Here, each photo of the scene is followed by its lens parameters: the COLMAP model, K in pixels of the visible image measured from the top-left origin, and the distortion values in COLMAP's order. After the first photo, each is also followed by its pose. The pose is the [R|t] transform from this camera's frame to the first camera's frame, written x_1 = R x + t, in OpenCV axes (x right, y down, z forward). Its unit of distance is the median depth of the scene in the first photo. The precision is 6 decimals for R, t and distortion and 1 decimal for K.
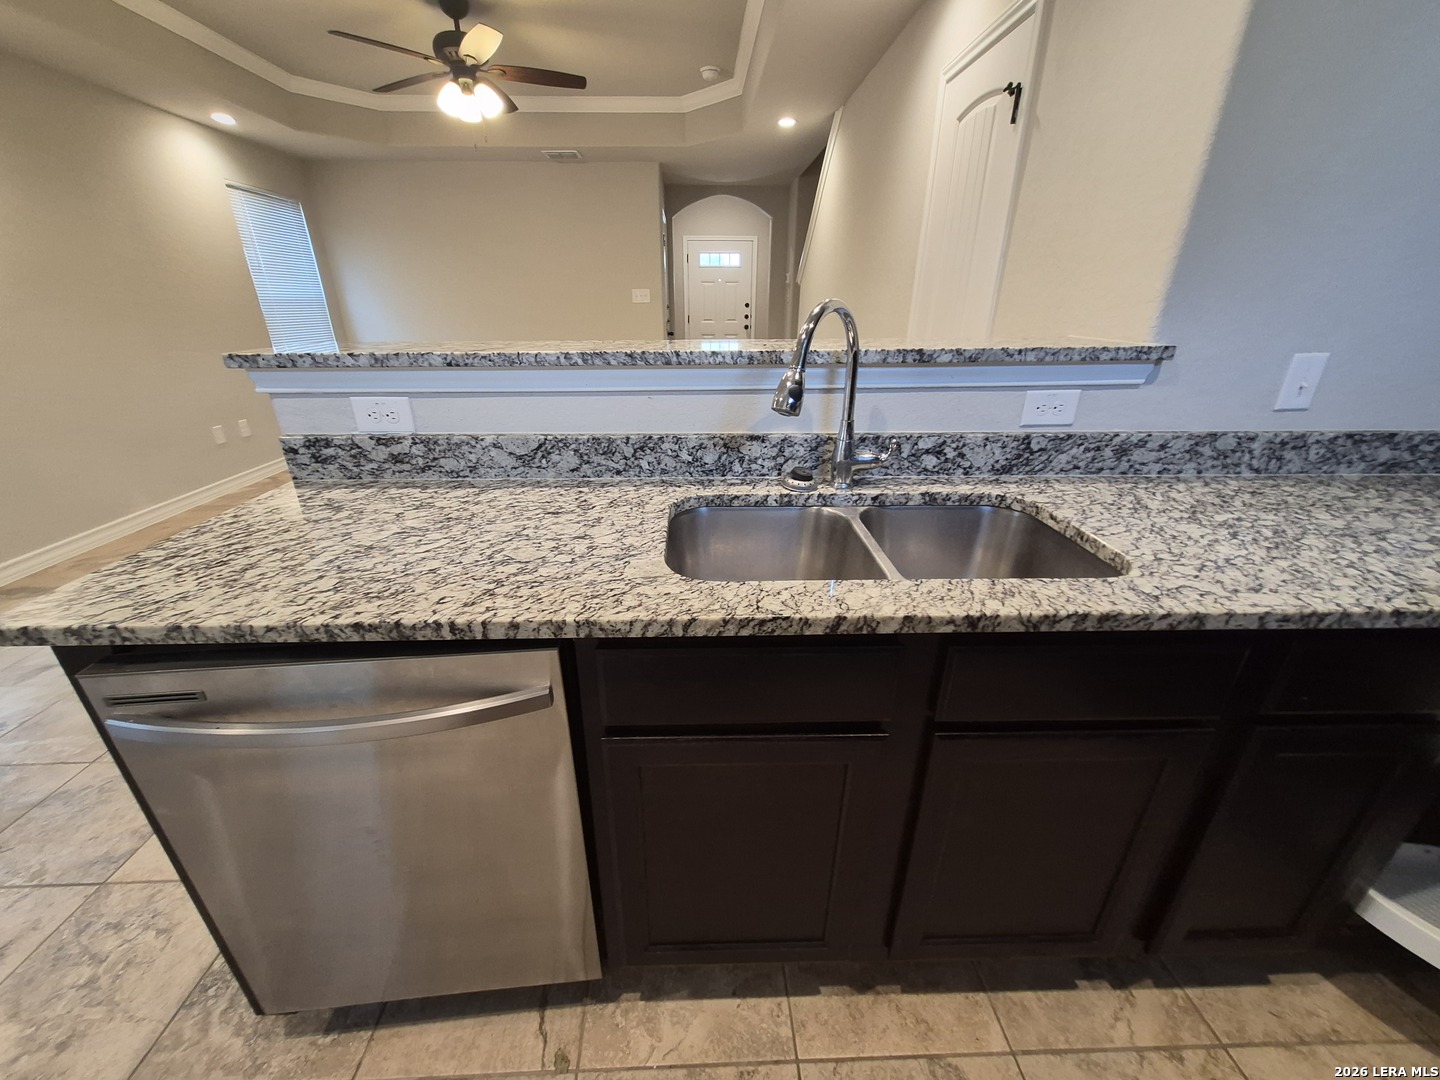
lens RADIAL K [[564.3, 0, 709.5], [0, 564.3, 546.5], [0, 0, 1]] dist [0.011191, -0.001823]
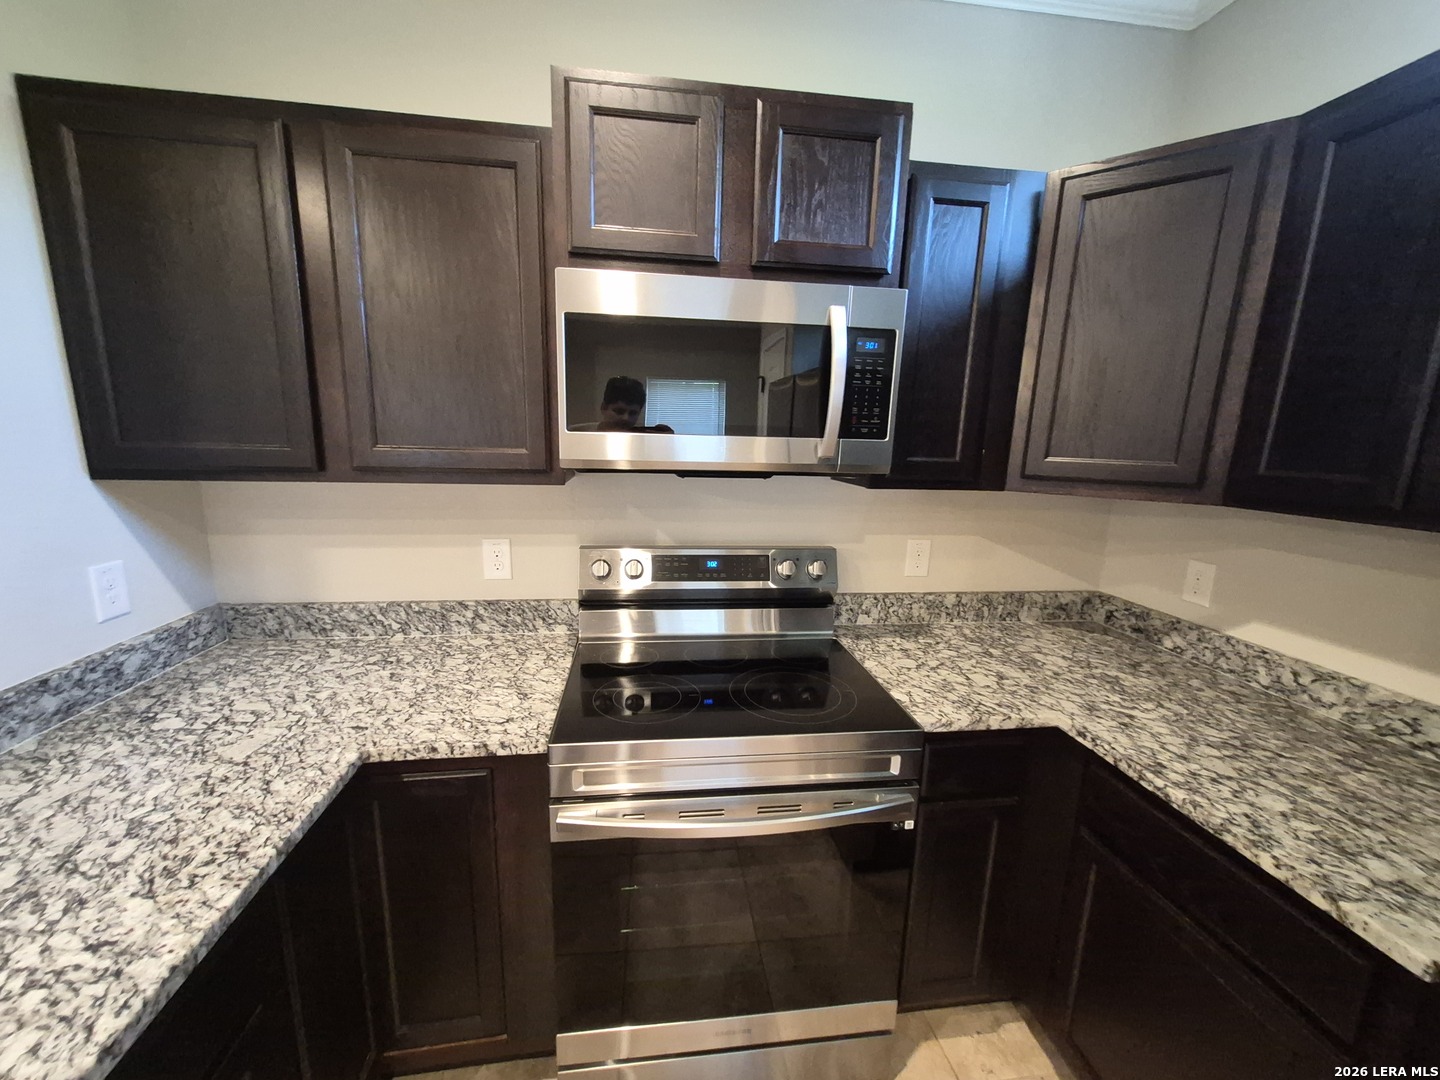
lens RADIAL K [[564.3, 0, 709.5], [0, 564.3, 546.5], [0, 0, 1]] dist [0.011191, -0.001823]
pose [[-0.102936, -0.190115, 0.976351, 0.369416], [0.376465, 0.901101, 0.215153, -0.218406], [-0.920694, 0.389709, -0.021184, 0.049850]]
